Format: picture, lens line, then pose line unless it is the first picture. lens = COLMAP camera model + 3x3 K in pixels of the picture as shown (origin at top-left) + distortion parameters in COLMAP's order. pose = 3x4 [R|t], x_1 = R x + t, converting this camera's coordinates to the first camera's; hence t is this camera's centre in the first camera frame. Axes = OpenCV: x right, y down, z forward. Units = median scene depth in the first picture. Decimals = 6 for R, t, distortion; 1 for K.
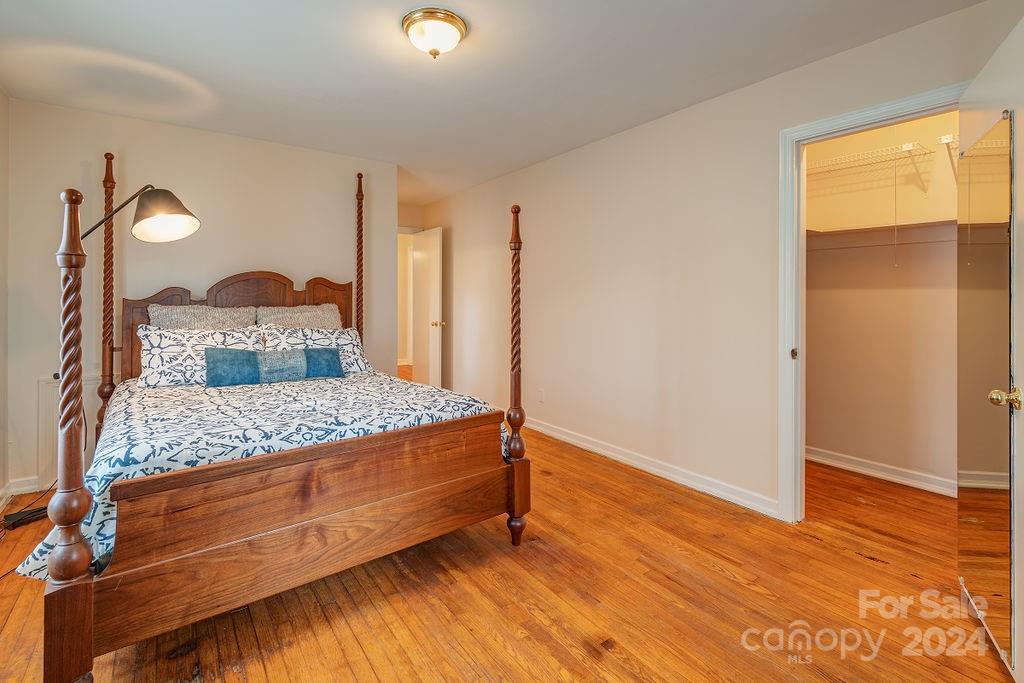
lens RADIAL K [[485.3, 0, 511.4], [0, 485.3, 283.1], [0, 0, 1]] dist [0.018852, 0.000236]
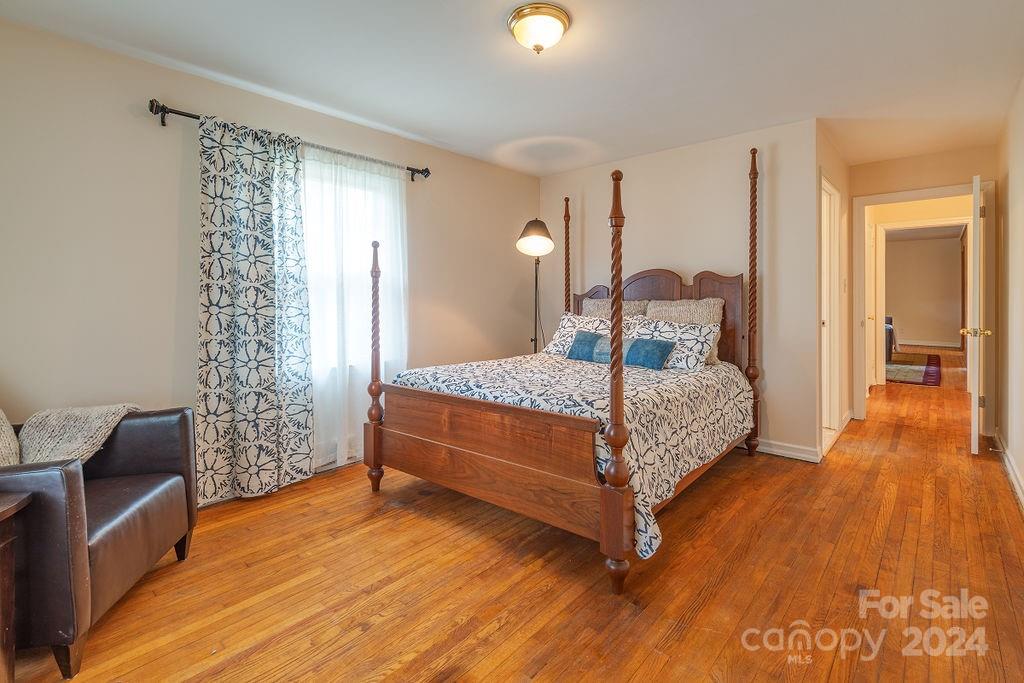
lens RADIAL K [[479.7, 0, 513.7], [0, 479.7, 294.3], [0, 0, 1]] dist [0.022494, -0.000410]
pose [[0.217579, -0.008829, -0.976003, 0.848101], [0.032404, 0.999473, -0.001817, 0.043848], [0.975505, -0.031231, 0.217750, 0.754369]]
